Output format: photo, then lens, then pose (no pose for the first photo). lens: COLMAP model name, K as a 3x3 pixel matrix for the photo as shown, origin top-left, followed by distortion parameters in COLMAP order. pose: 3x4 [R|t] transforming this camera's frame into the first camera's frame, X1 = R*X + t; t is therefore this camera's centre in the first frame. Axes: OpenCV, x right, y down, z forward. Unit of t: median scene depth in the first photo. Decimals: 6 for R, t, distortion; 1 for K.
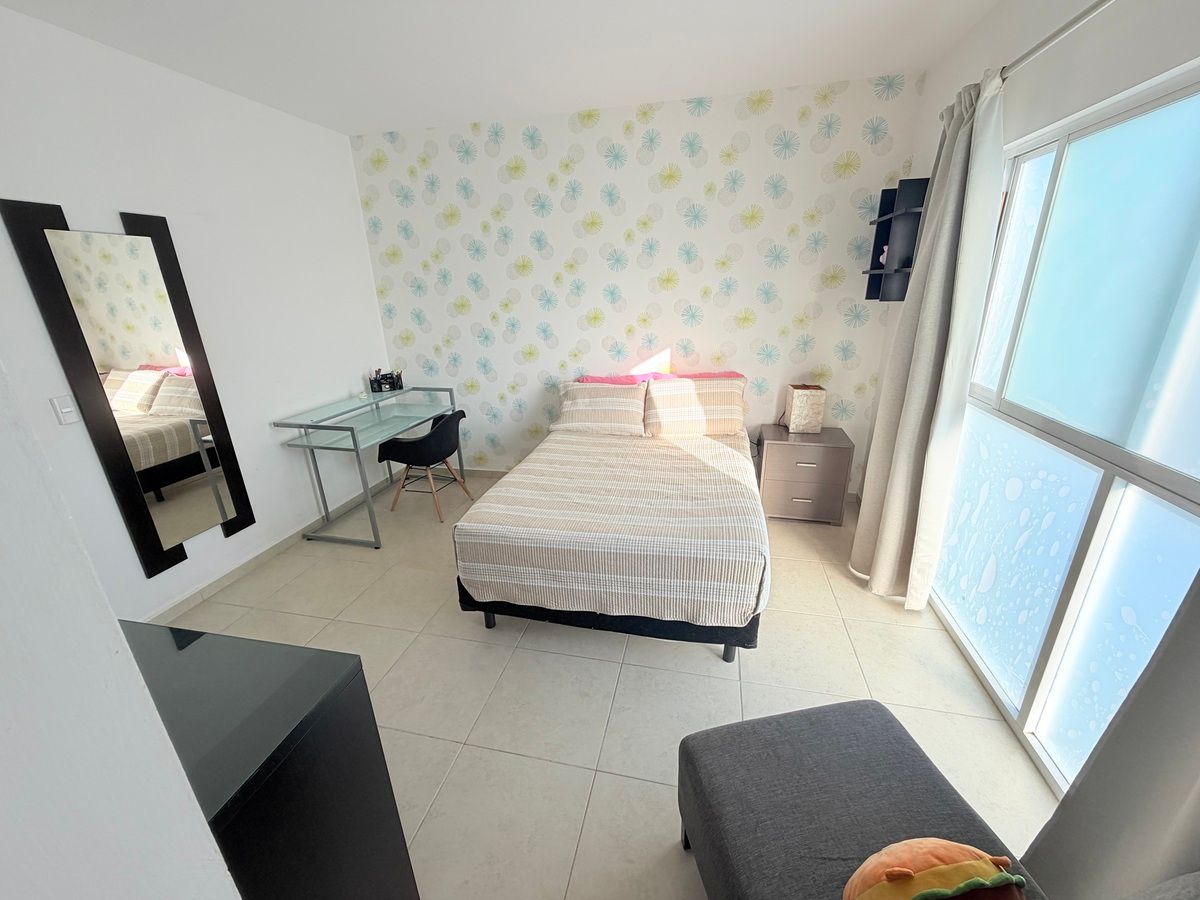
lens RADIAL K [[479.7, 0, 596.7], [0, 479.7, 448.9], [0, 0, 1]] dist [0.001301, -0.000139]
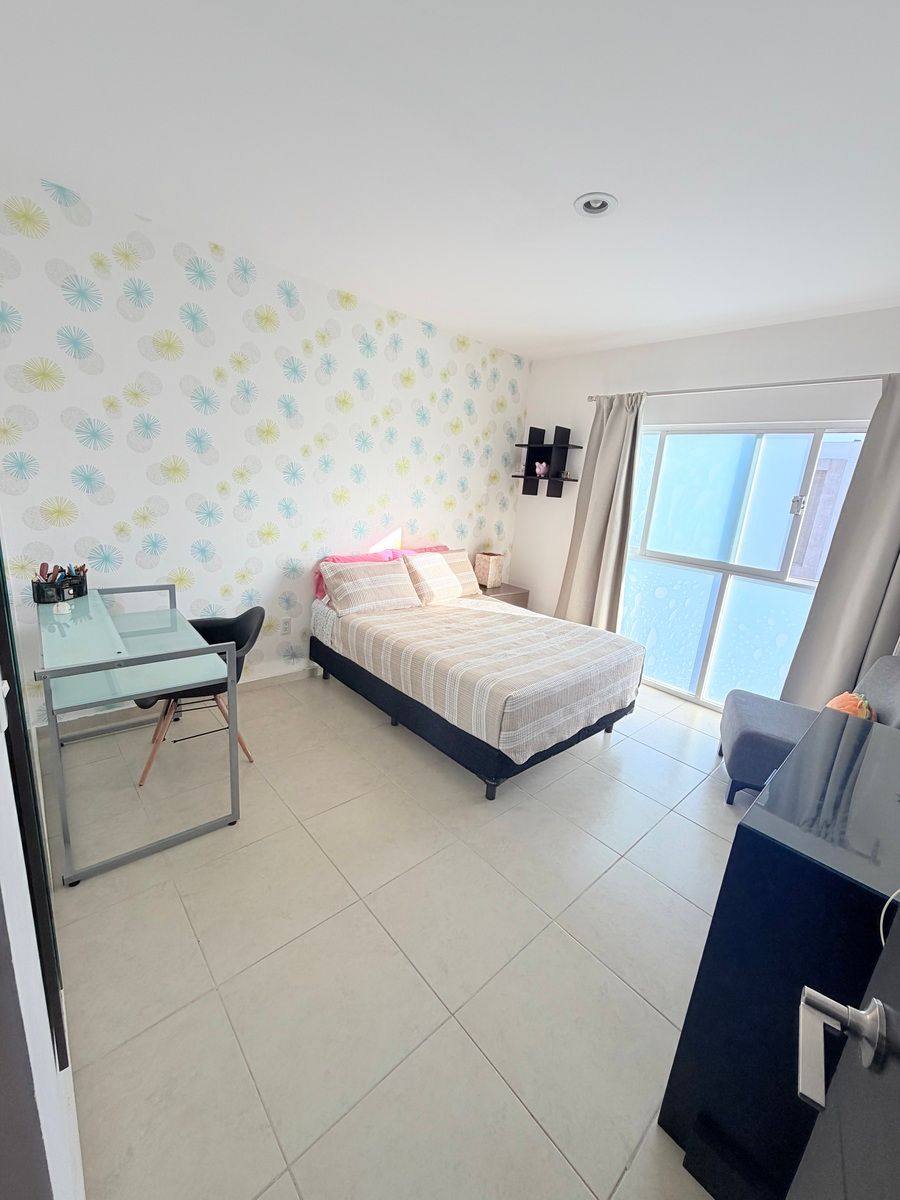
lens RADIAL K [[479.7, 0, 452.1], [0, 479.7, 596.1], [0, 0, 1]] dist [0.001301, -0.000139]
pose [[0.560040, -0.120478, 0.819658, -0.764444], [0.177028, 0.983921, 0.023665, -0.062955], [-0.809330, 0.131849, 0.572364, 0.317746]]
